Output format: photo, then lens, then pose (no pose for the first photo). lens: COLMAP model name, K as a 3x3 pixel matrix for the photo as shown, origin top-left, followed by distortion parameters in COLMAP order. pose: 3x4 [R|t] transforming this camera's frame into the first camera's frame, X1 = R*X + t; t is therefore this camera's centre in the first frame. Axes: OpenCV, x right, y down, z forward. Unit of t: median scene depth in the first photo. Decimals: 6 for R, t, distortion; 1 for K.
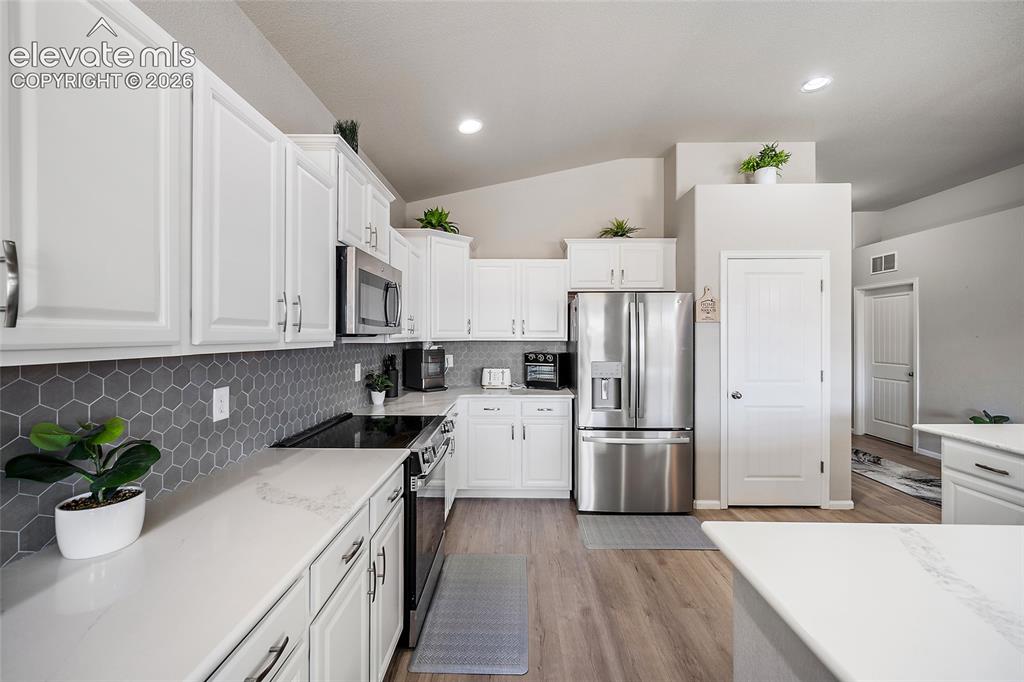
lens RADIAL K [[405.5, 0, 513.5], [0, 405.5, 336.6], [0, 0, 1]] dist [-0.002633, -0.000182]
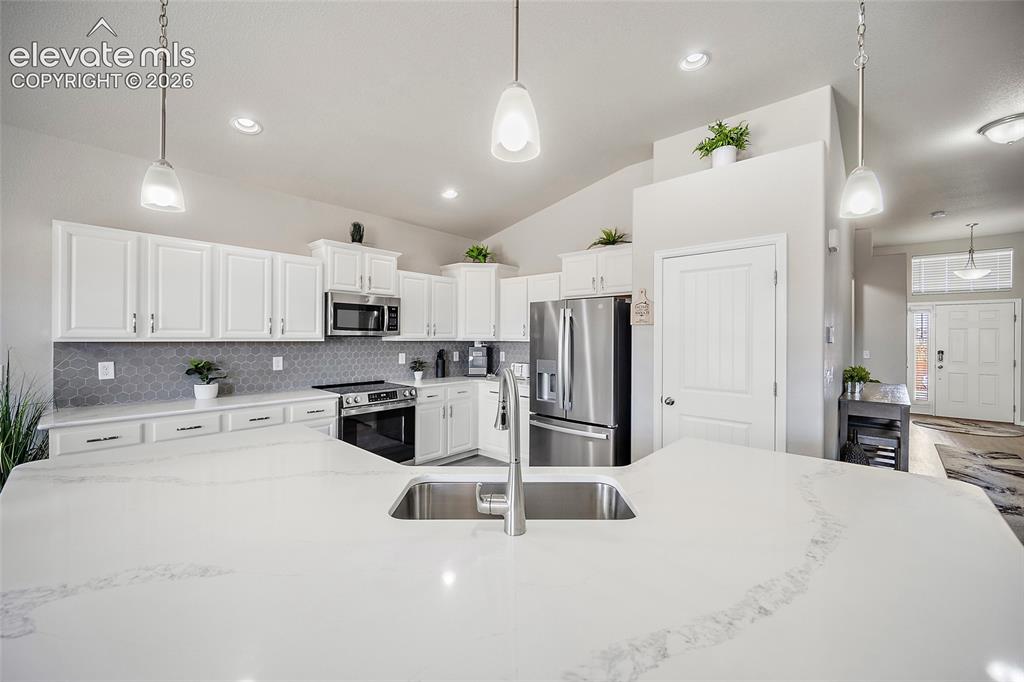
lens RADIAL K [[405.5, 0, 519.8], [0, 405.5, 332.6], [0, 0, 1]] dist [-0.002633, -0.000182]
pose [[0.750854, -0.001610, -0.660466, 0.912708], [-0.009424, 0.999869, -0.013151, -0.000791], [0.660401, 0.016099, 0.750740, 0.058161]]
